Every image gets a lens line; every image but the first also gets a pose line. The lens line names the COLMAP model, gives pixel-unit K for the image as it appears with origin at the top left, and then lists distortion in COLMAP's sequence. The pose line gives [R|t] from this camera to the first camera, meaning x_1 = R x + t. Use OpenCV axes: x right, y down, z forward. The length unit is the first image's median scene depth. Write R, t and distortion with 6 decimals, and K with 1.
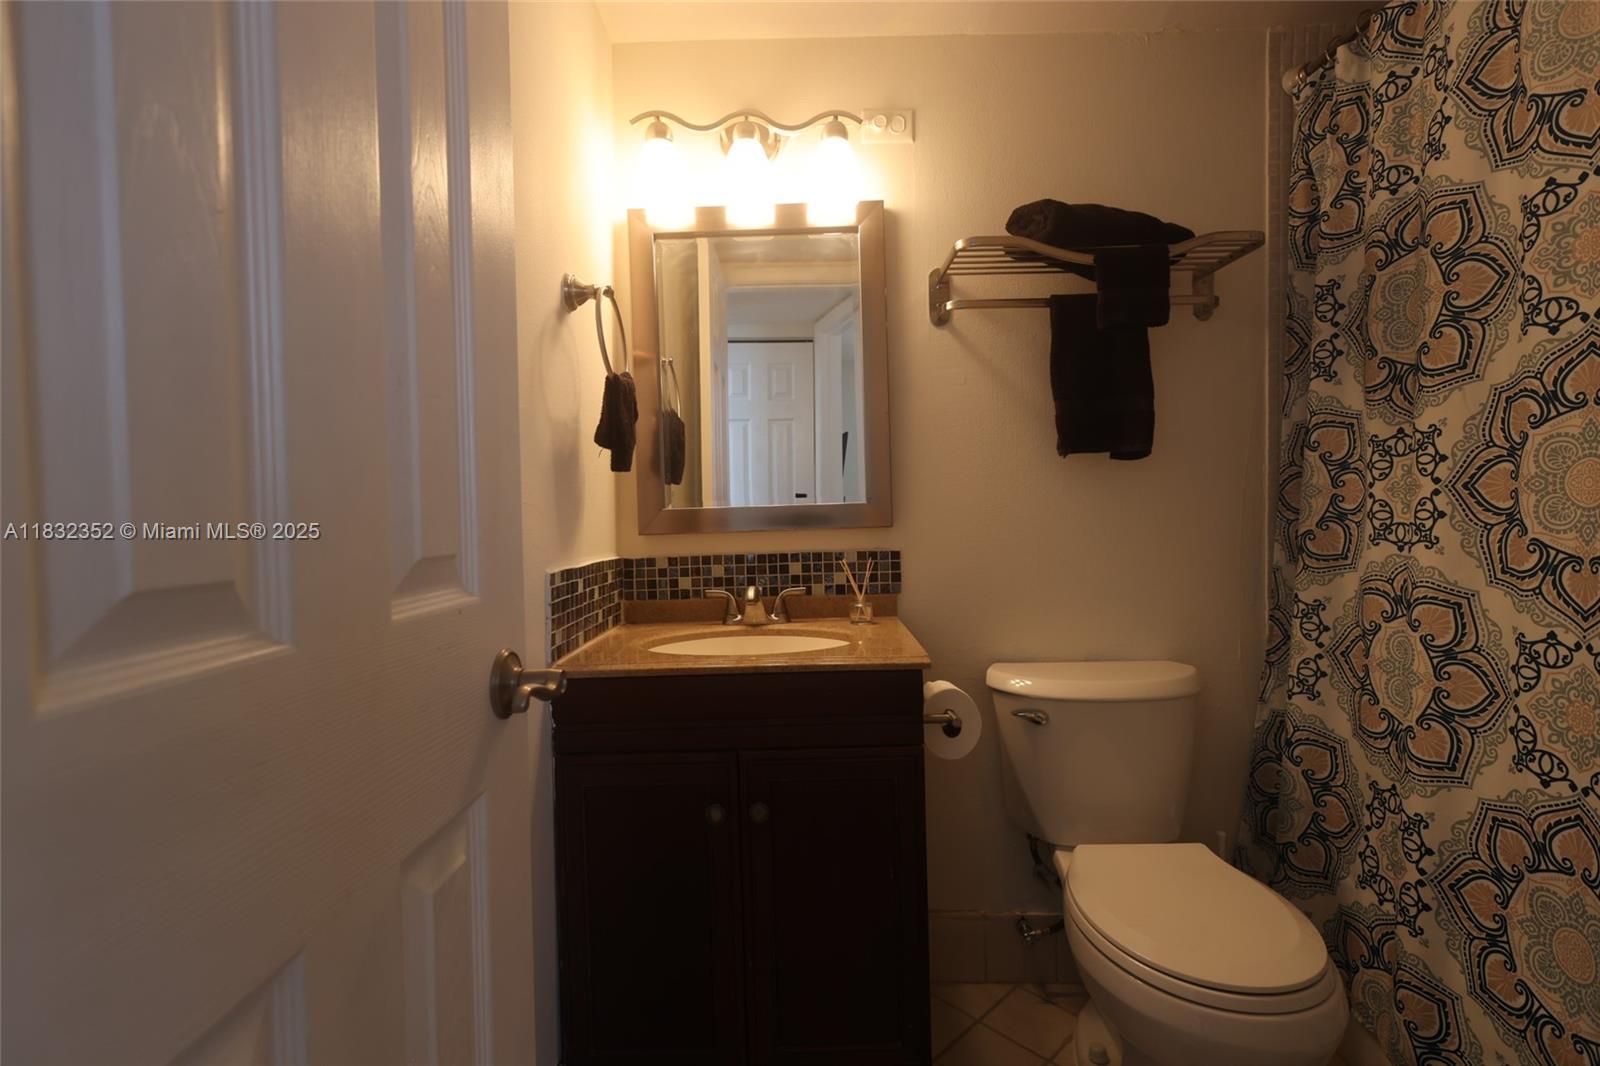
lens RADIAL K [[733.3, 0, 797.9], [0, 733.3, 535.3], [0, 0, 1]] dist [-0.000860, 0.000674]
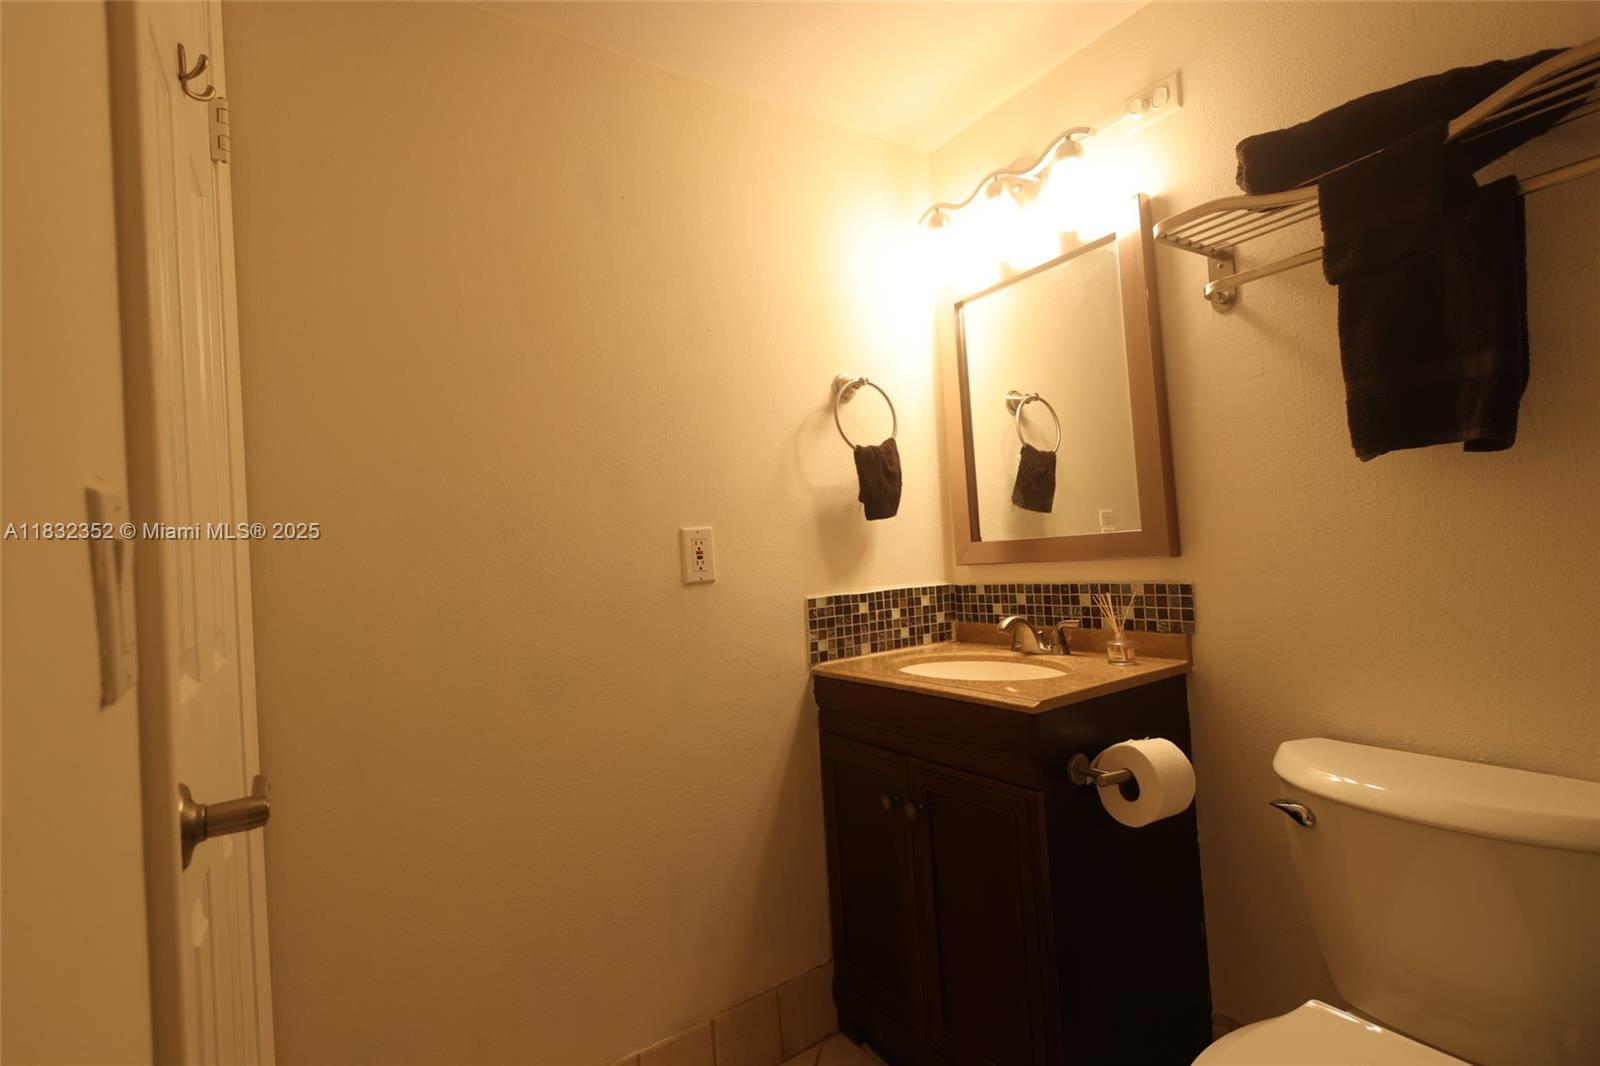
lens RADIAL K [[733.3, 0, 796.8], [0, 733.3, 535.2], [0, 0, 1]] dist [-0.000860, 0.000674]
pose [[0.564816, -0.031325, -0.824622, 0.632806], [0.026352, 0.999454, -0.019917, -0.033531], [0.824796, -0.010481, 0.565334, 0.148259]]
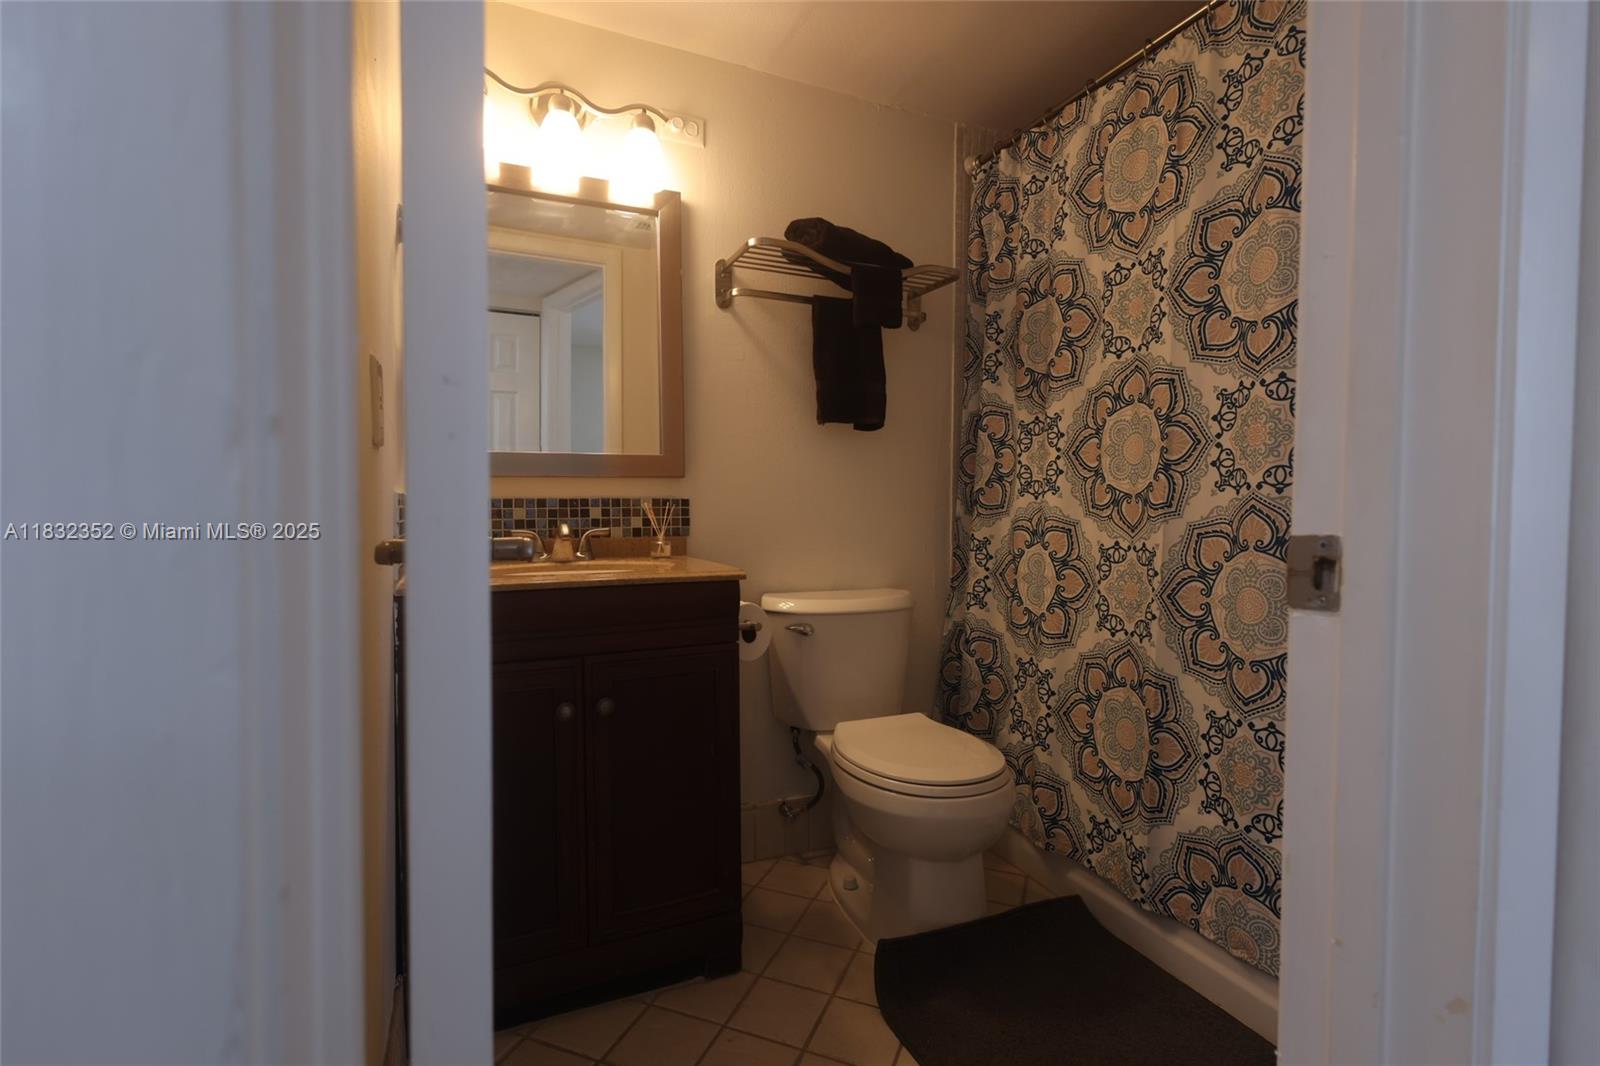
lens RADIAL K [[733.3, 0, 793.5], [0, 733.3, 534.2], [0, 0, 1]] dist [-0.000860, 0.000674]
pose [[0.911470, 0.008060, 0.411287, -0.198792], [-0.007856, 0.999967, -0.002187, 0.084014], [-0.411291, -0.001237, 0.911503, -0.127124]]
